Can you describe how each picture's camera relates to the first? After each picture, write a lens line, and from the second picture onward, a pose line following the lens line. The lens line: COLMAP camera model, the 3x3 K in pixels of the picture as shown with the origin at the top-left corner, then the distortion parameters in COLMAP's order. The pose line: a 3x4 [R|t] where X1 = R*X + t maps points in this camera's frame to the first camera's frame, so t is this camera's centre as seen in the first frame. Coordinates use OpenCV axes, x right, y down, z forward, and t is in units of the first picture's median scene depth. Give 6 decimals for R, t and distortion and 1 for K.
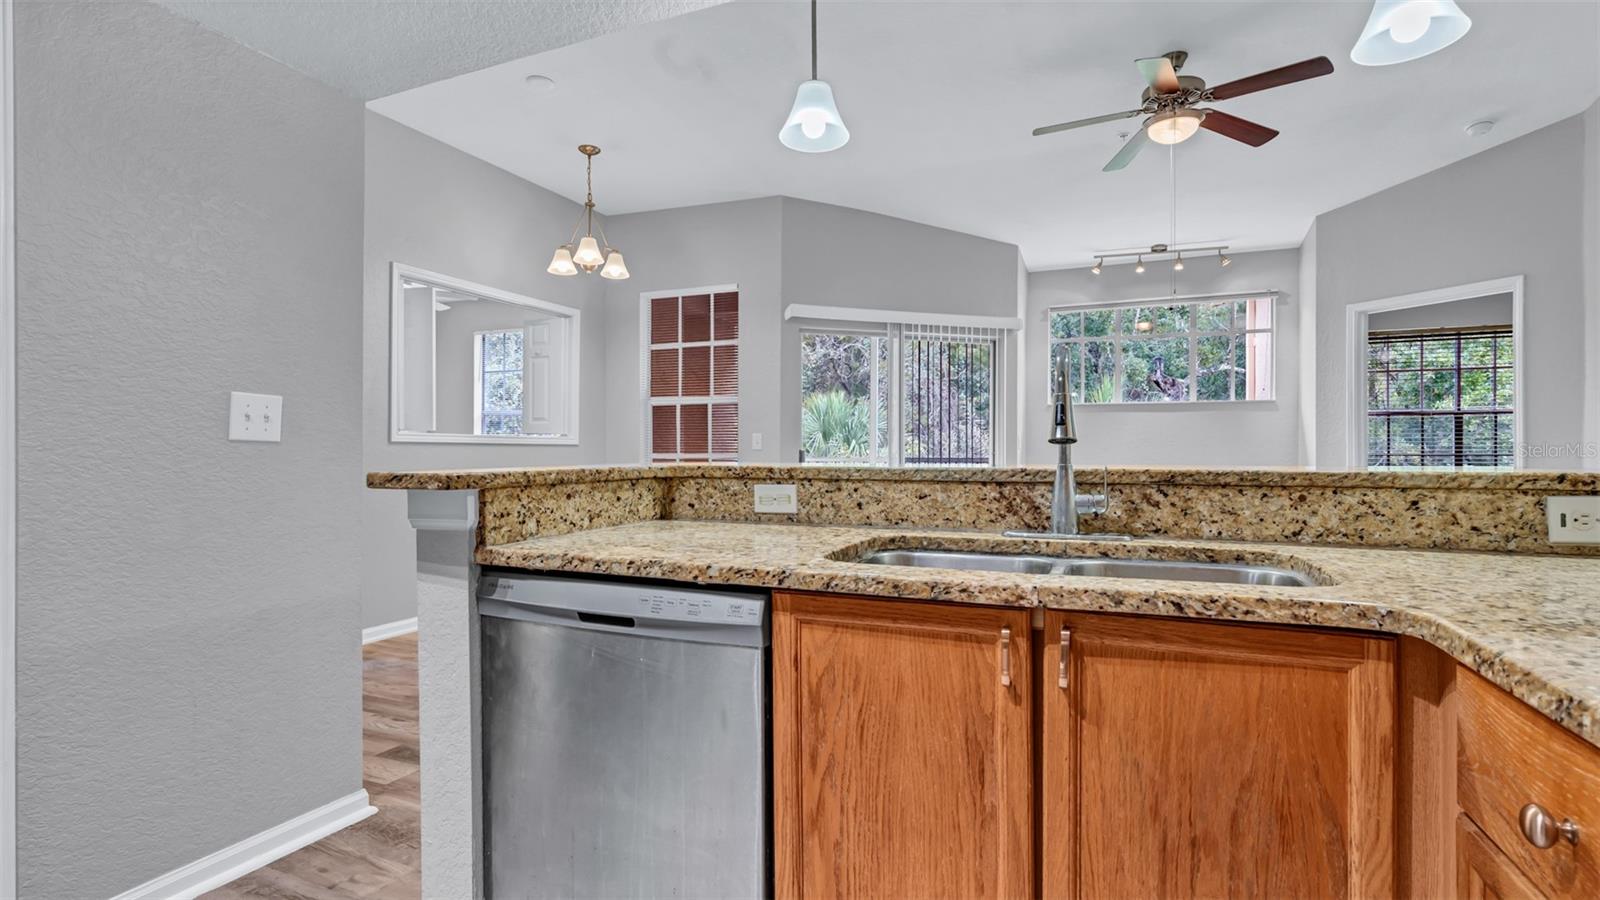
lens RADIAL K [[751.2, 0, 798.3], [0, 751.2, 449.4], [0, 0, 1]] dist [0.001089, -0.000755]
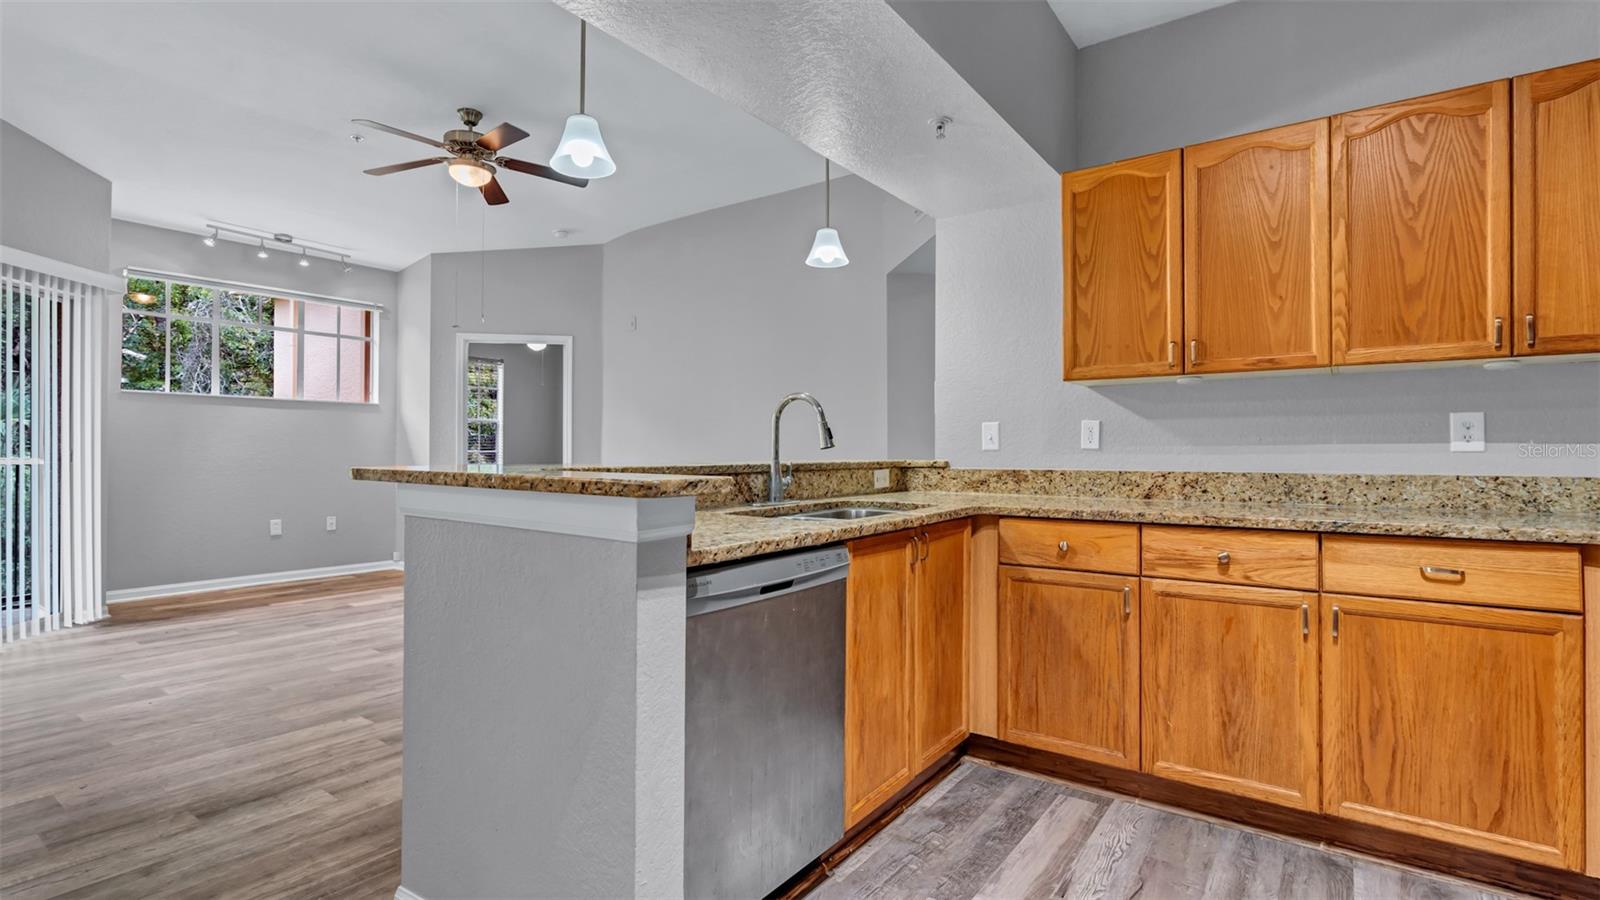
lens RADIAL K [[751.2, 0, 802.0], [0, 751.2, 445.2], [0, 0, 1]] dist [0.001089, -0.000755]
pose [[0.219004, 0.005468, 0.975709, -1.338568], [-0.005441, 0.999976, -0.004383, -0.008473], [-0.975709, -0.004349, 0.219028, 0.607424]]
